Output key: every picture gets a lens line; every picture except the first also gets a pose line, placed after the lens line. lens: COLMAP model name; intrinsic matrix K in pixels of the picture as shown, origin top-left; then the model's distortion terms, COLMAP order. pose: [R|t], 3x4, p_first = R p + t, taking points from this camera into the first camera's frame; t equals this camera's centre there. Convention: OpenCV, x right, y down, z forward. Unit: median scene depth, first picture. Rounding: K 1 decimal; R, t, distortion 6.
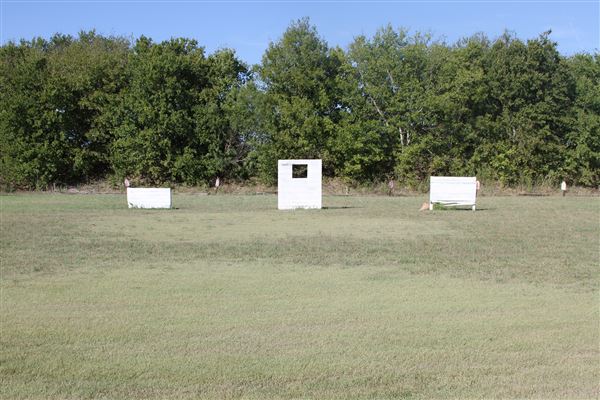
lens RADIAL K [[773.1, 0, 301.8], [0, 773.1, 202.4], [0, 0, 1]] dist [-0.134656, 0.000000]
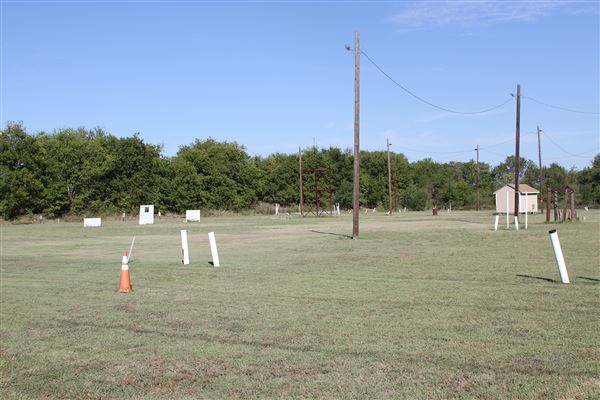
lens RADIAL K [[773.1, 0, 295.7], [0, 773.1, 197.9], [0, 0, 1]] dist [-0.134656, 0.000000]
pose [[0.688220, -0.014971, 0.725348, -1.536295], [0.050787, 0.998329, -0.027582, 0.017461], [-0.723722, 0.055821, 0.687830, -1.151990]]
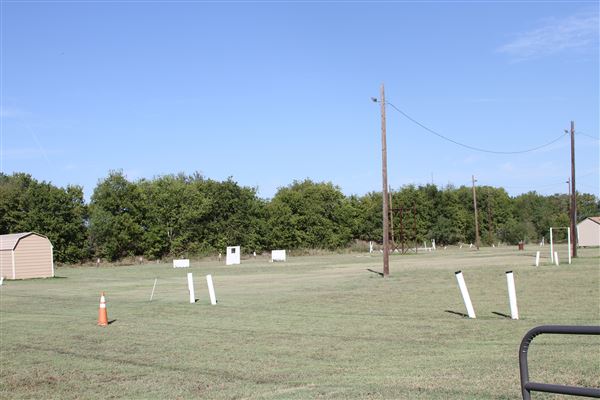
lens RADIAL K [[773.1, 0, 296.1], [0, 773.1, 188.4], [0, 0, 1]] dist [-0.134656, 0.000000]
pose [[0.792802, 0.005517, 0.609455, -1.501659], [0.067026, 0.993105, -0.096180, 0.019153], [-0.605783, 0.117101, 0.786965, -1.329498]]
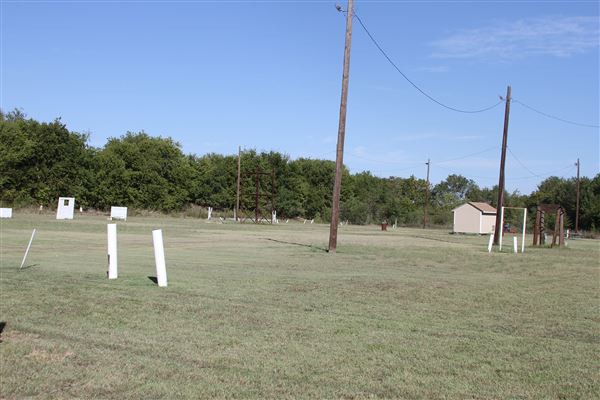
lens RADIAL K [[773.1, 0, 294.0], [0, 773.1, 211.1], [0, 0, 1]] dist [-0.134656, 0.000000]
pose [[0.616637, 0.025079, 0.786848, -1.361114], [-0.013871, 0.999683, -0.020992, 0.022913], [-0.787126, 0.002030, 0.616789, -0.922999]]
